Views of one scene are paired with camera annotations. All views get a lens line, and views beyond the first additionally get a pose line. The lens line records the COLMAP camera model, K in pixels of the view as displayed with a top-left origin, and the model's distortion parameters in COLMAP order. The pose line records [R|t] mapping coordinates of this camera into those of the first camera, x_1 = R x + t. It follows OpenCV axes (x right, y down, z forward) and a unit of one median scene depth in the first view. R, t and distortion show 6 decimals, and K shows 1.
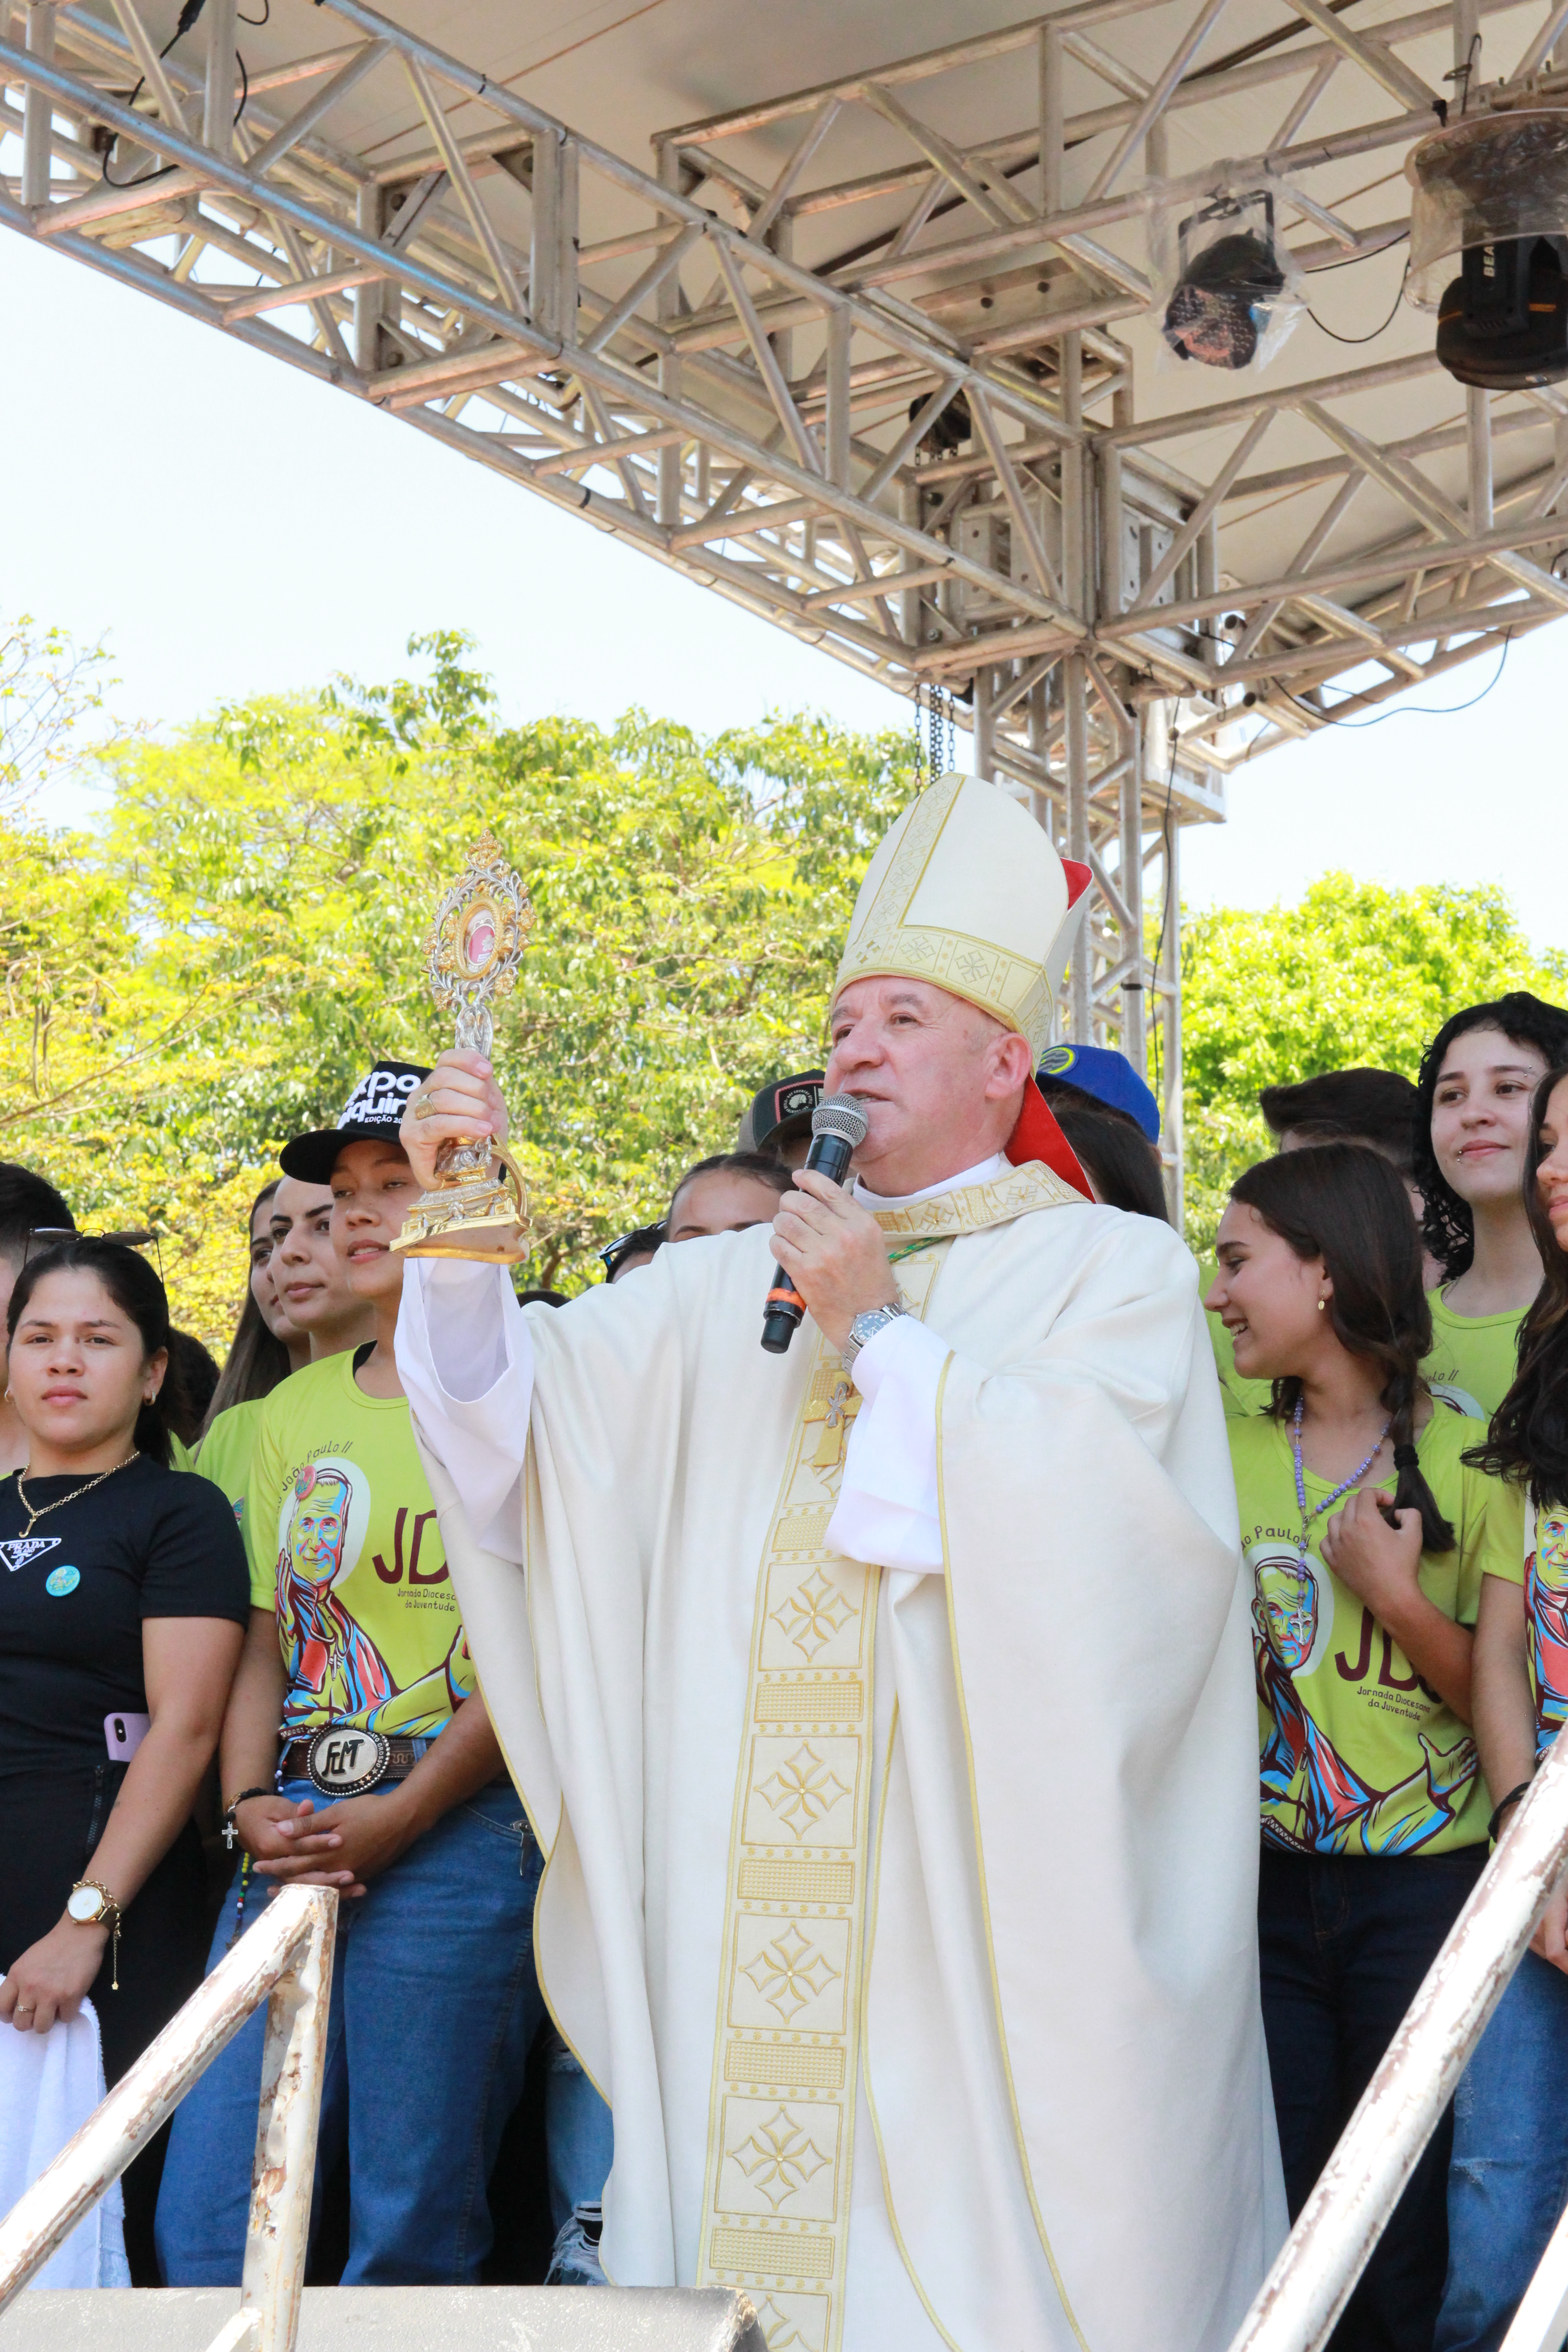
lens RADIAL K [[4999.2, 0, 784.0], [0, 4999.2, 1176.0], [0, 0, 1]] dist [0.207774, -0.091328]
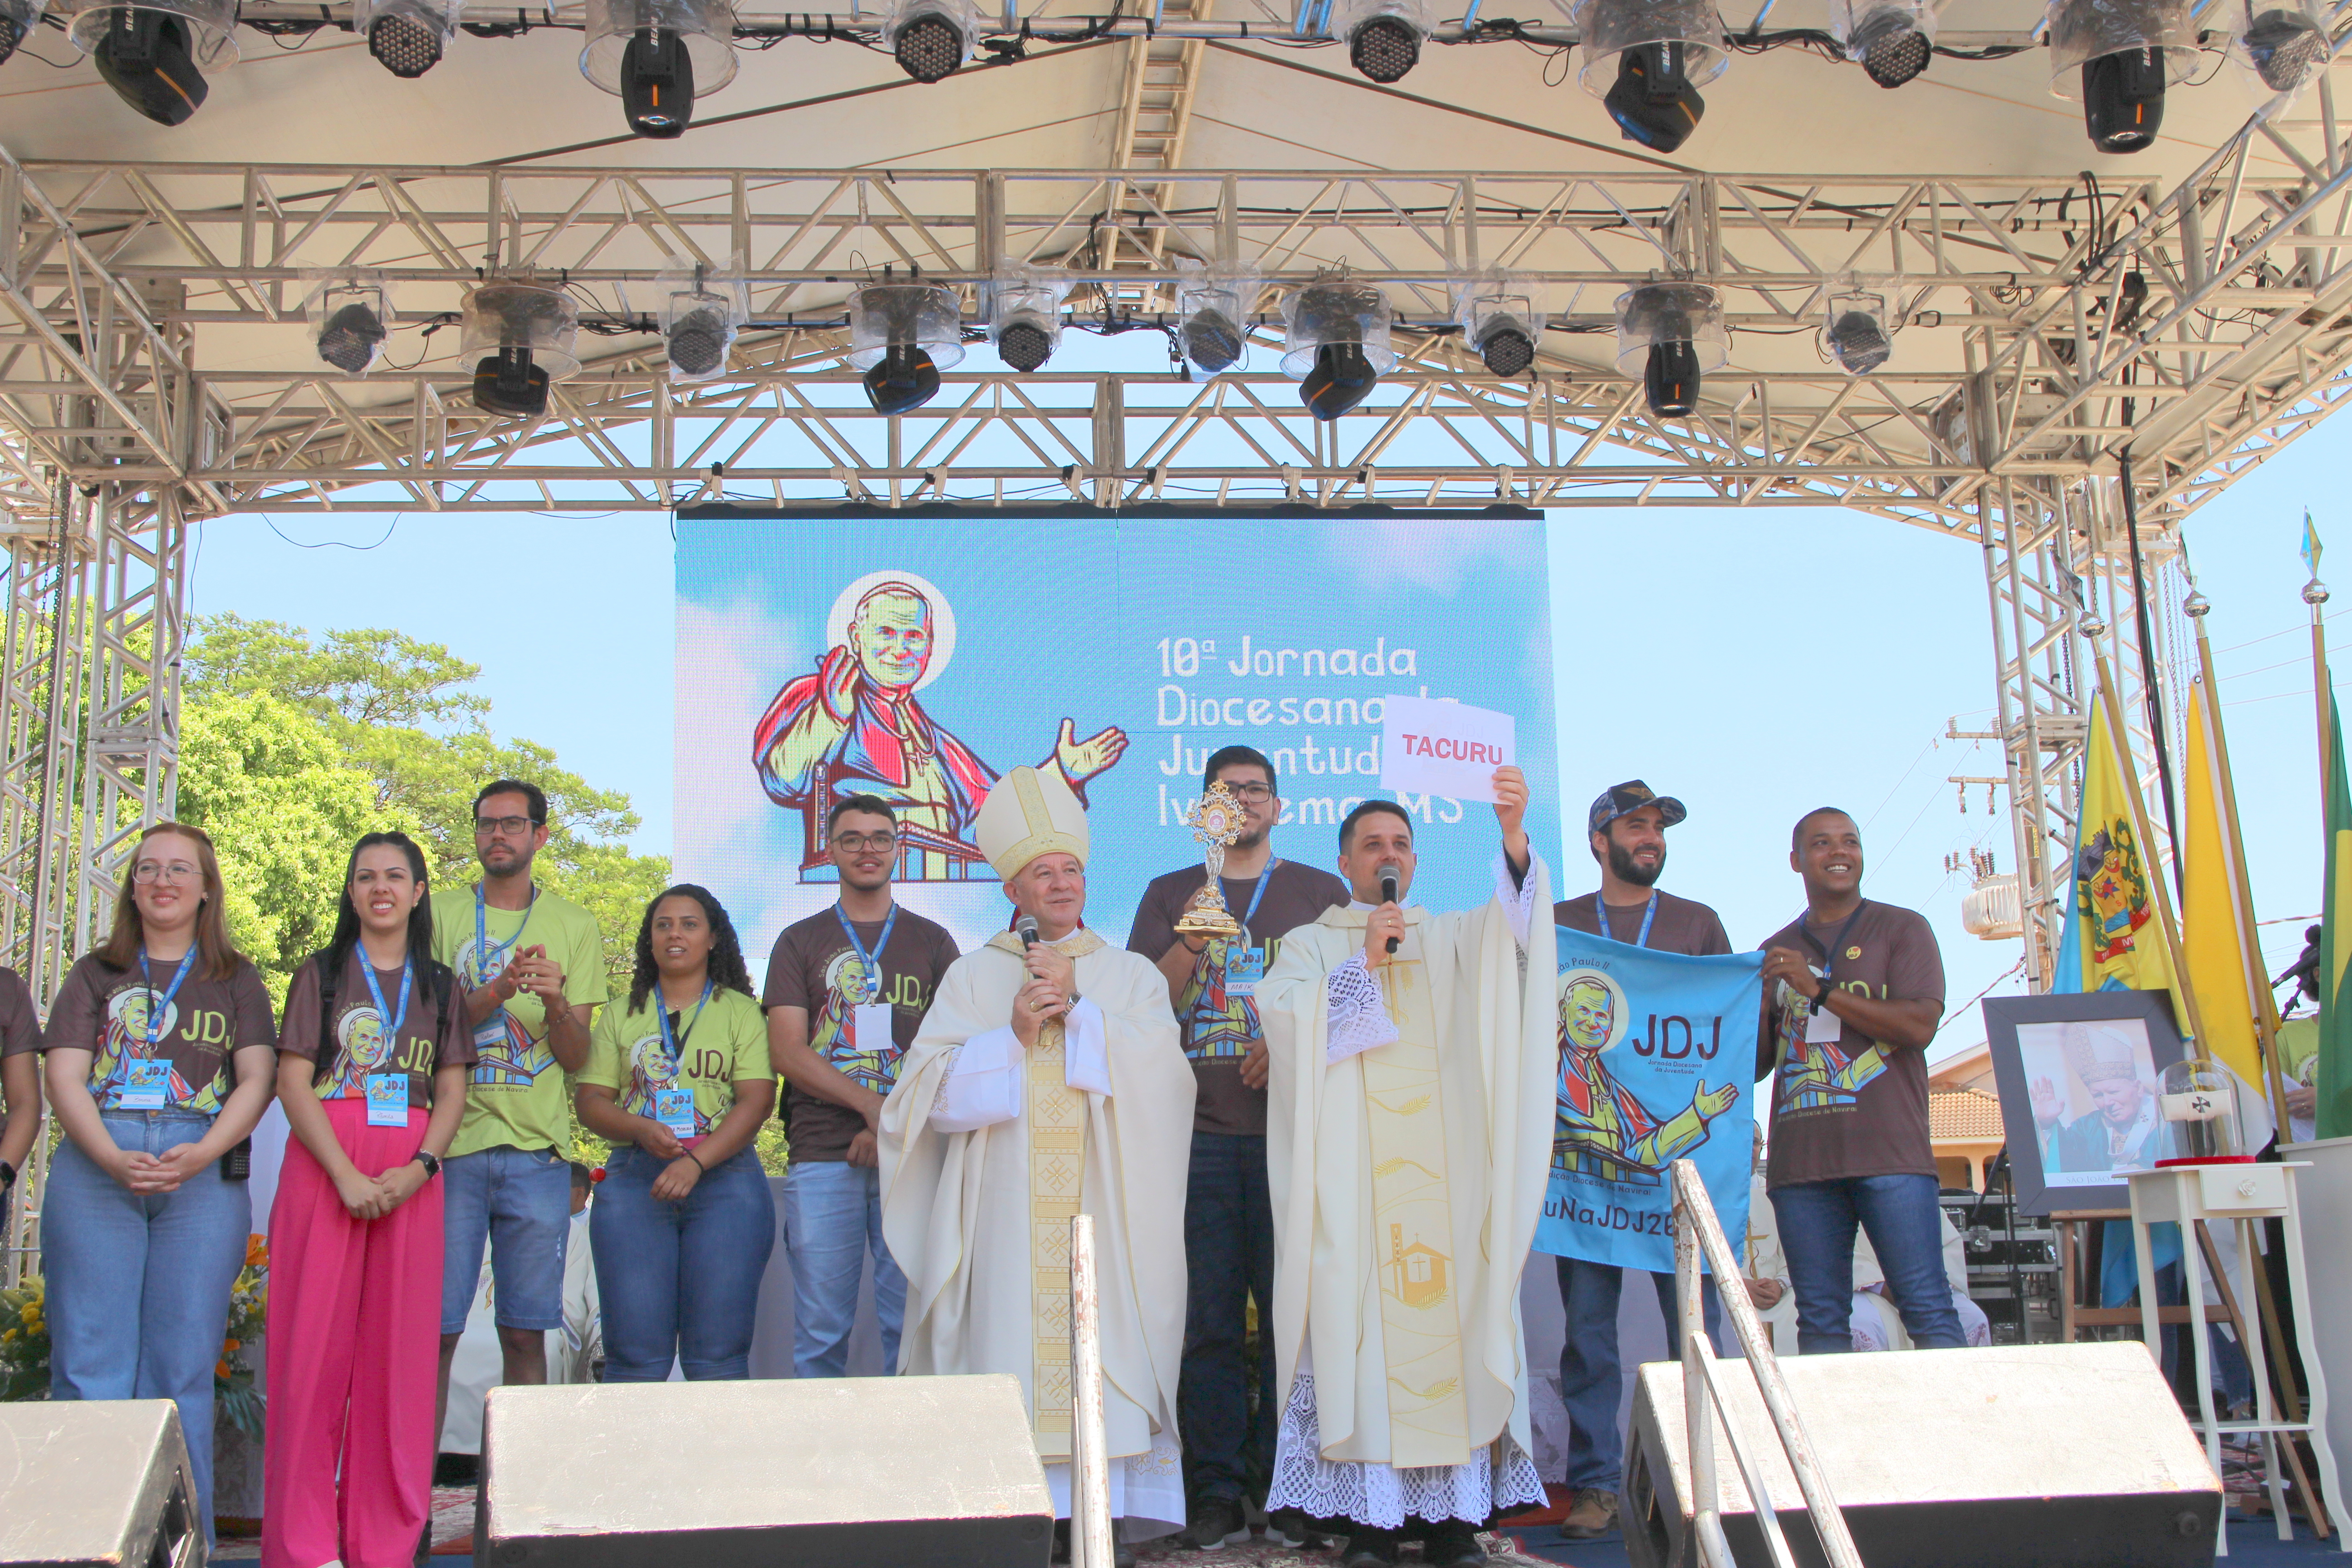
lens RADIAL K [[2561.8, 0, 1168.9], [0, 2561.8, 785.4], [0, 0, 1]] dist [-0.037664, 0.169552]
pose [[0.778906, 0.110726, 0.617288, -0.228838], [-0.116003, 0.992743, -0.031699, -0.005659], [-0.616319, -0.046916, 0.786098, 0.014928]]
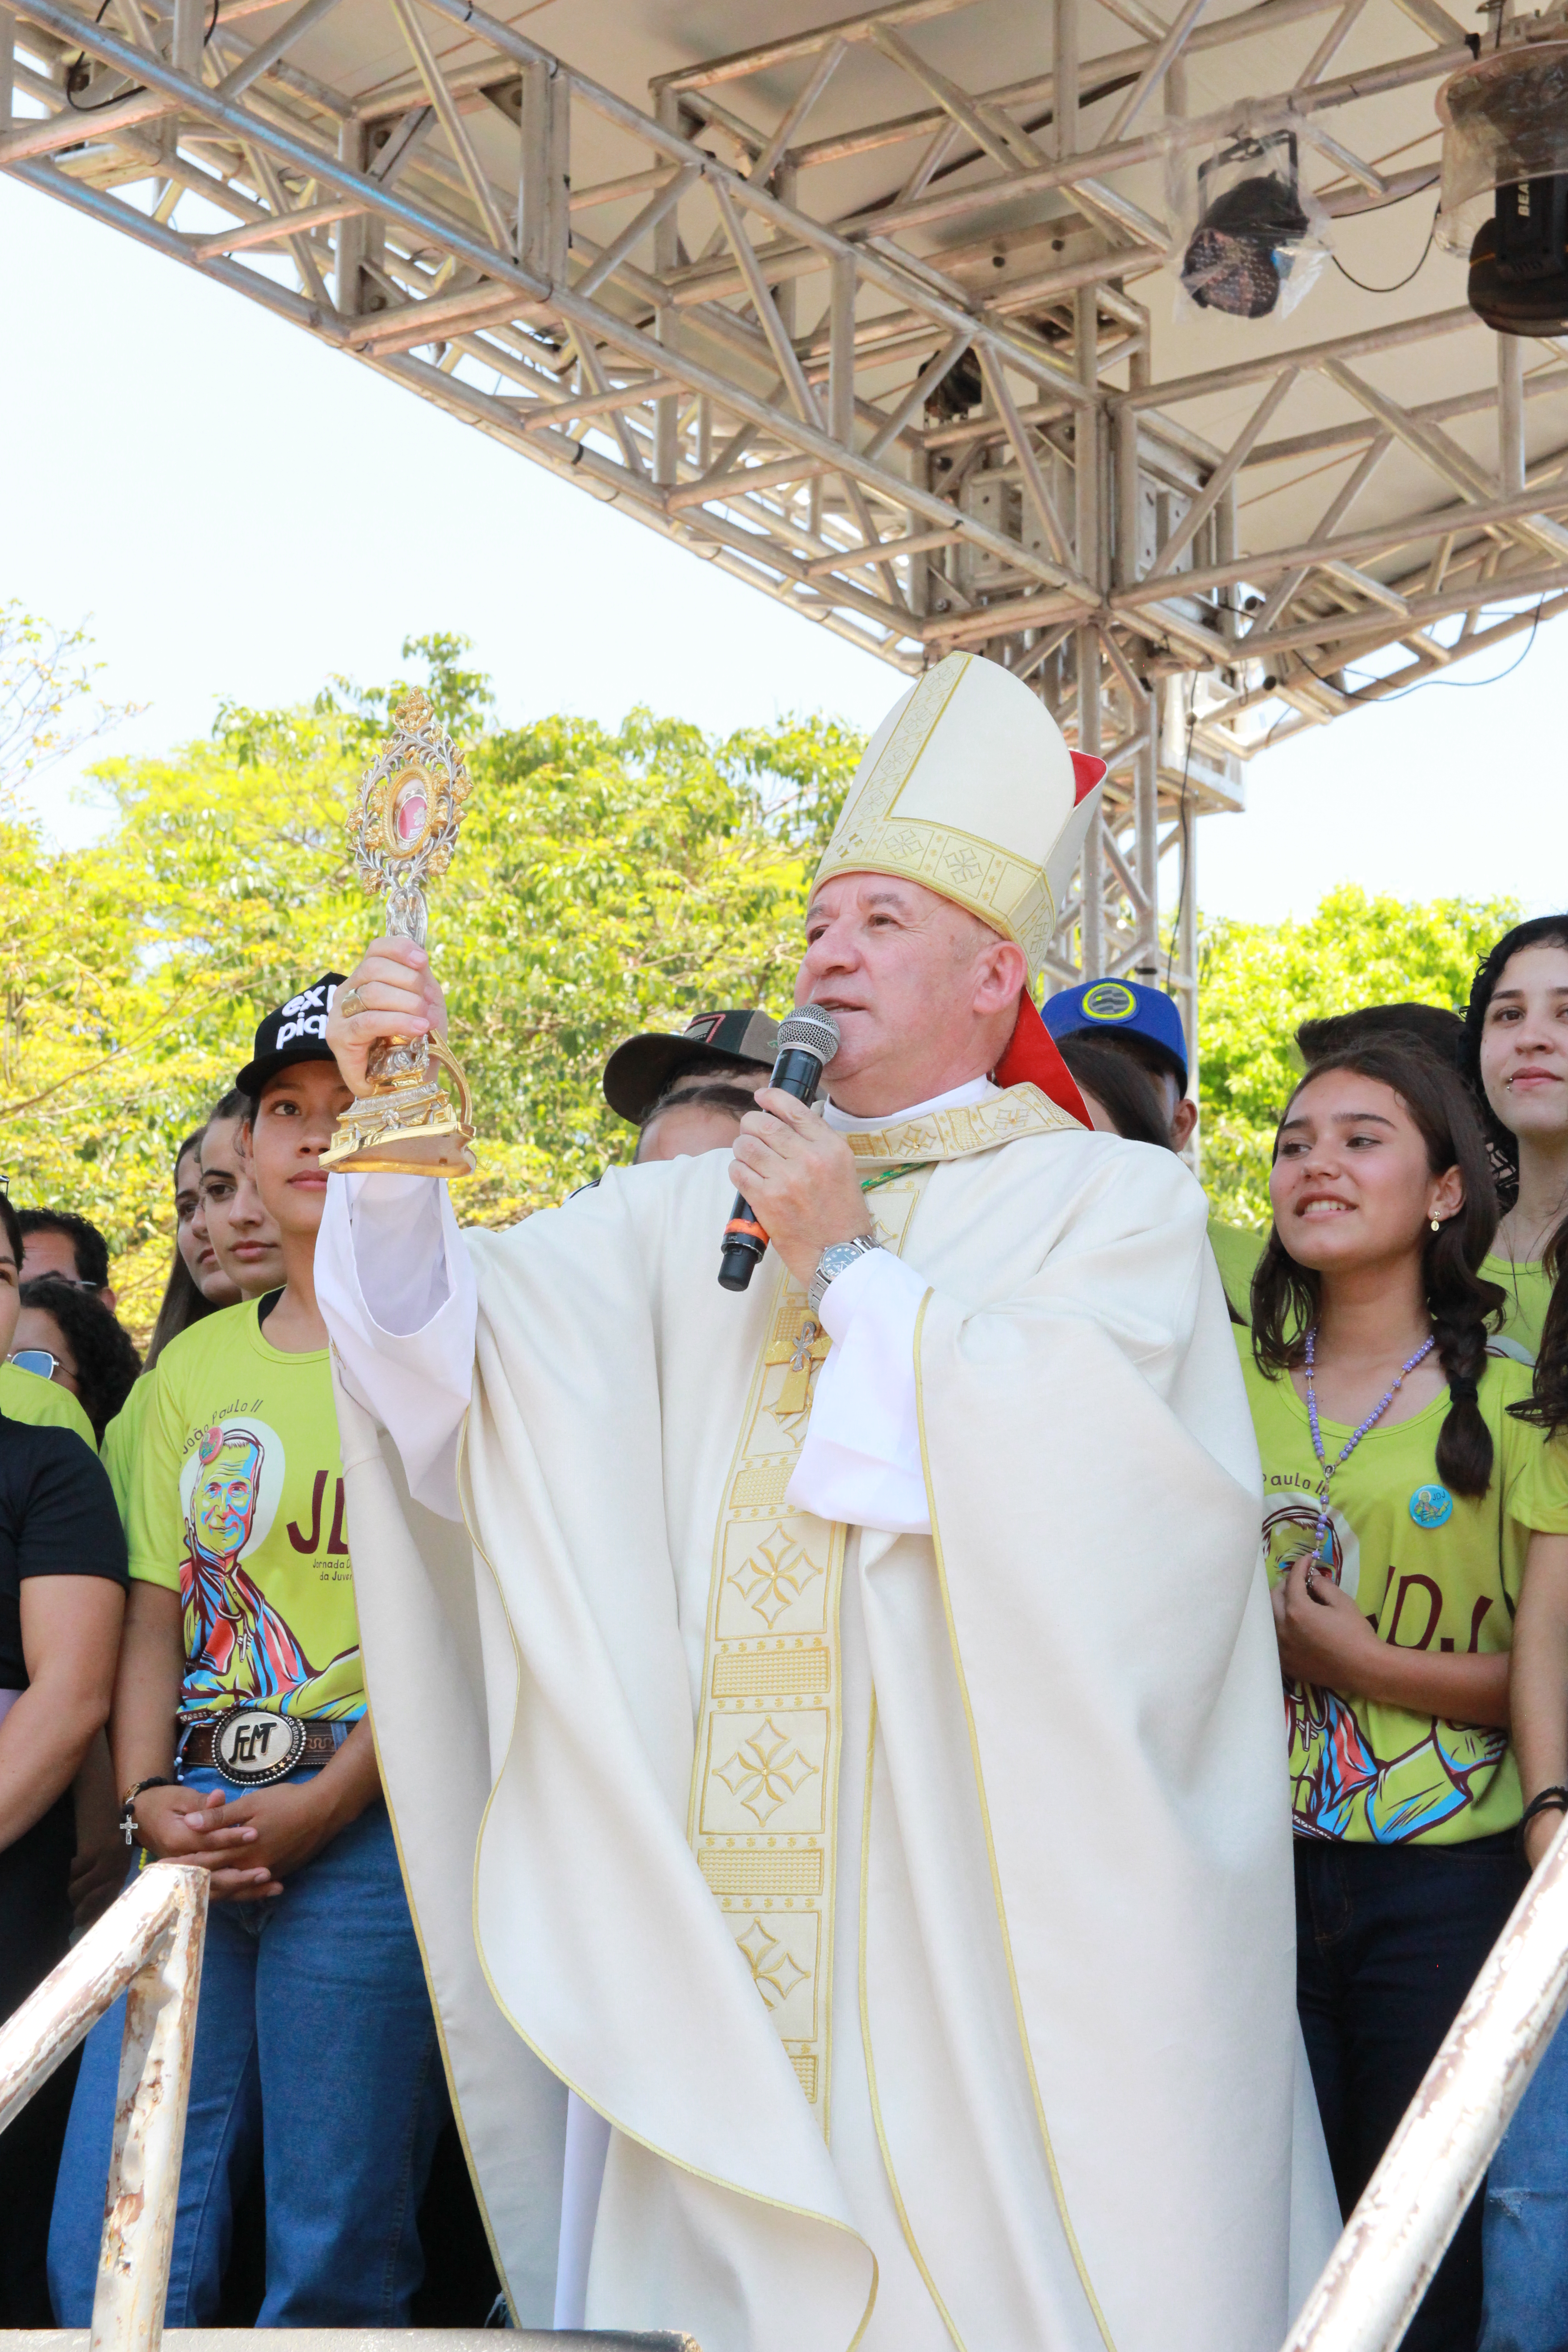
lens RADIAL K [[4999.2, 0, 784.0], [0, 4999.2, 1176.0], [0, 0, 1]] dist [0.207774, -0.091328]
pose [[0.999983, 0.004718, -0.003401, 0.003420], [-0.004738, 0.999971, -0.005895, 0.007713], [0.003373, 0.005911, 0.999977, 0.038470]]
